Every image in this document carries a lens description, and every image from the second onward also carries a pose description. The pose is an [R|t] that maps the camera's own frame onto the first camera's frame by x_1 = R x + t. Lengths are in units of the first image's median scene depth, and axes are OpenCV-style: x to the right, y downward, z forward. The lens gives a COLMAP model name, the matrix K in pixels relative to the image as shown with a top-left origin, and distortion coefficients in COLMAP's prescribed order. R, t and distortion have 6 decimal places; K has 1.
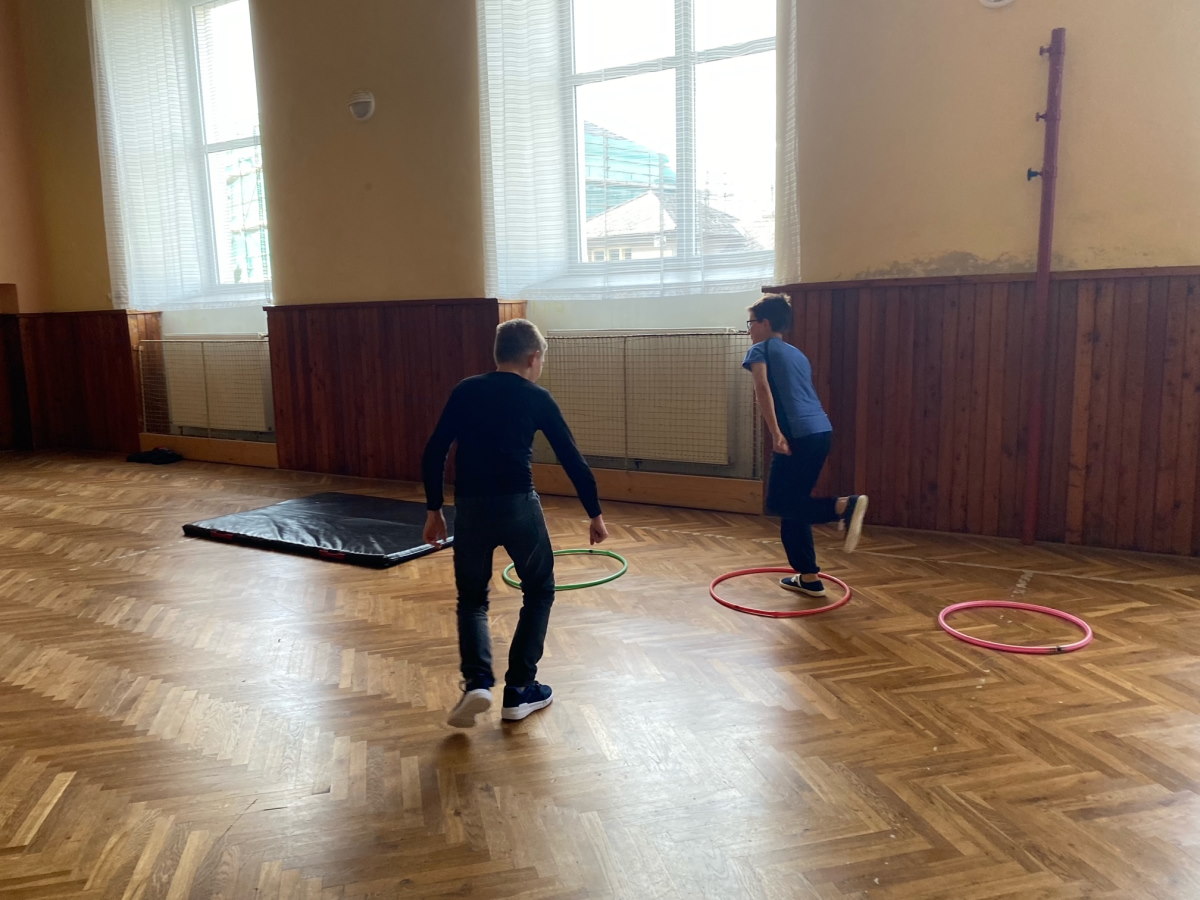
lens RADIAL K [[908.5, 0, 598.5], [0, 908.5, 450.4], [0, 0, 1]] dist [-0.000081, -0.000463]
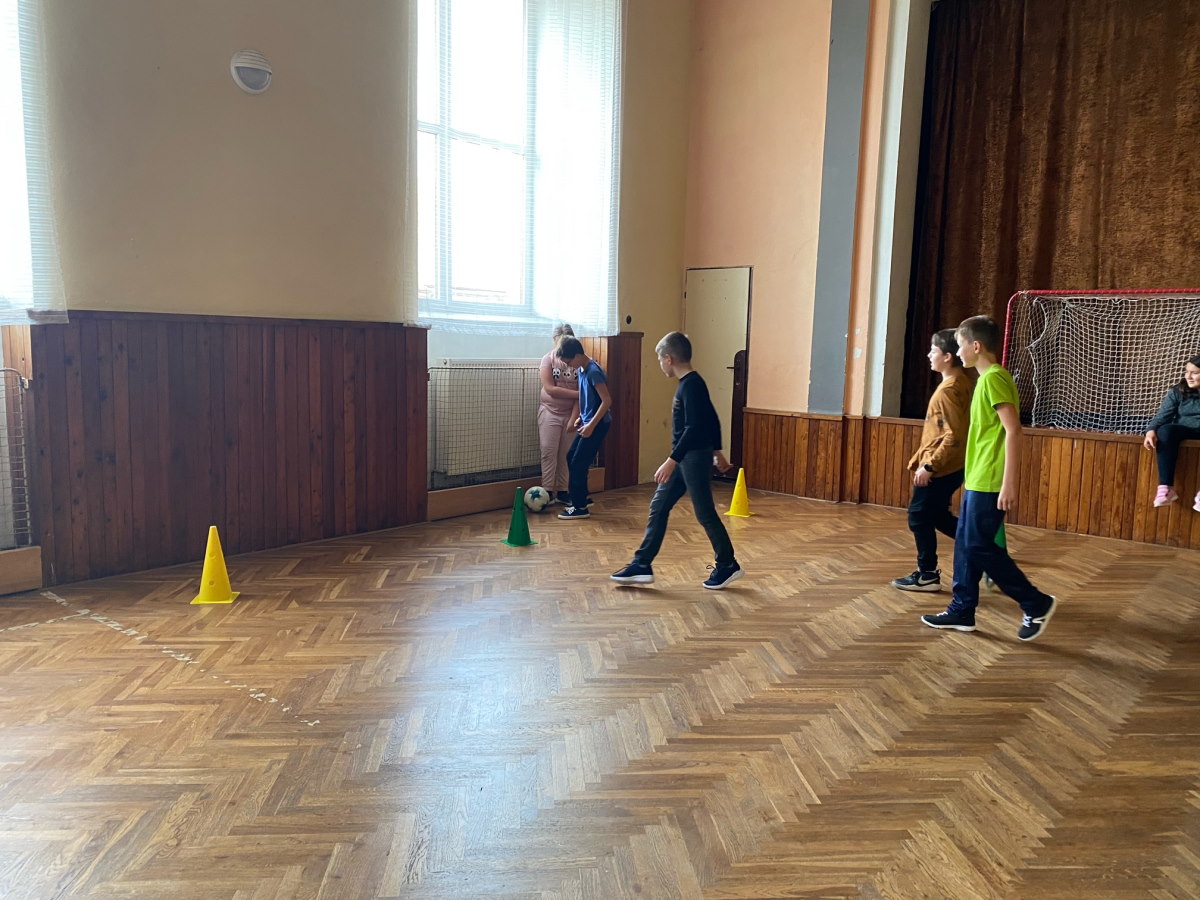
lens RADIAL K [[908.5, 0, 598.8], [0, 908.5, 450.1], [0, 0, 1]] dist [-0.000081, -0.000463]
pose [[0.140792, -0.079353, 0.986854, -0.935006], [0.119438, 0.990864, 0.062636, -0.065584], [-0.982808, 0.109049, 0.148983, 0.597773]]
